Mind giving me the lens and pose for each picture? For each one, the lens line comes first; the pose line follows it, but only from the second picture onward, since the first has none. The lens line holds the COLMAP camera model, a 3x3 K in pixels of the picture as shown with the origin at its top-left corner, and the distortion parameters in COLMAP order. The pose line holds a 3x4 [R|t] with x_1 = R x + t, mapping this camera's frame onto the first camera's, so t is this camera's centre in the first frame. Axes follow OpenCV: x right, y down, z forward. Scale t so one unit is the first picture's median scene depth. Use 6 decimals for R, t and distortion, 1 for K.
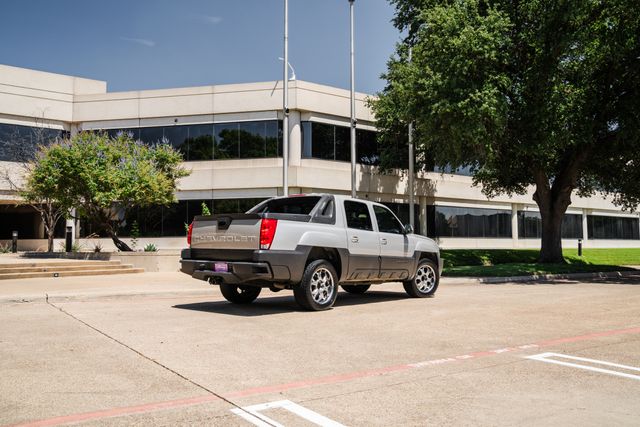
lens RADIAL K [[547.0, 0, 318.8], [0, 547.0, 212.8], [0, 0, 1]] dist [-0.083371, 0.134638]
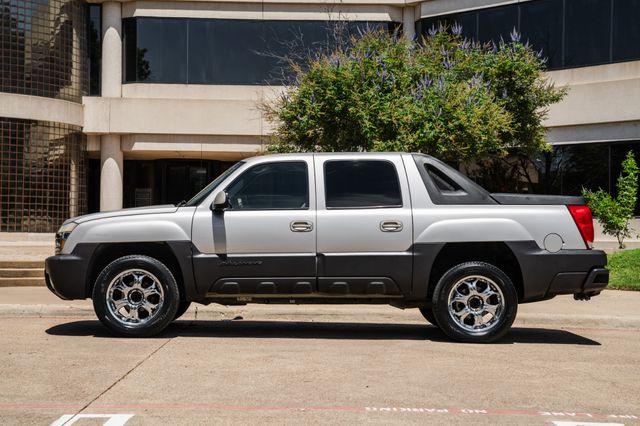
lens RADIAL K [[1162.0, 0, 321.8], [0, 1162.0, 195.4], [0, 0, 1]] dist [0.040009, 1.924042]
pose [[0.834627, -0.003291, -0.550805, 0.216626], [0.018178, 0.999602, 0.021572, -0.007341], [0.550515, -0.028017, 0.834355, -0.062247]]
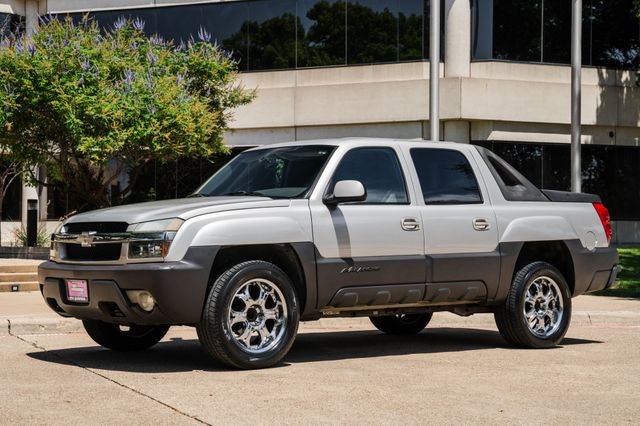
lens RADIAL K [[1119.7, 0, 295.1], [0, 1119.7, 209.6], [0, 0, 1]] dist [0.239994, 0.115518]
pose [[0.981096, 0.001981, -0.193513, 0.016555], [0.005110, 0.999334, 0.036140, -0.004785], [0.193456, -0.036446, 0.980432, -0.066684]]
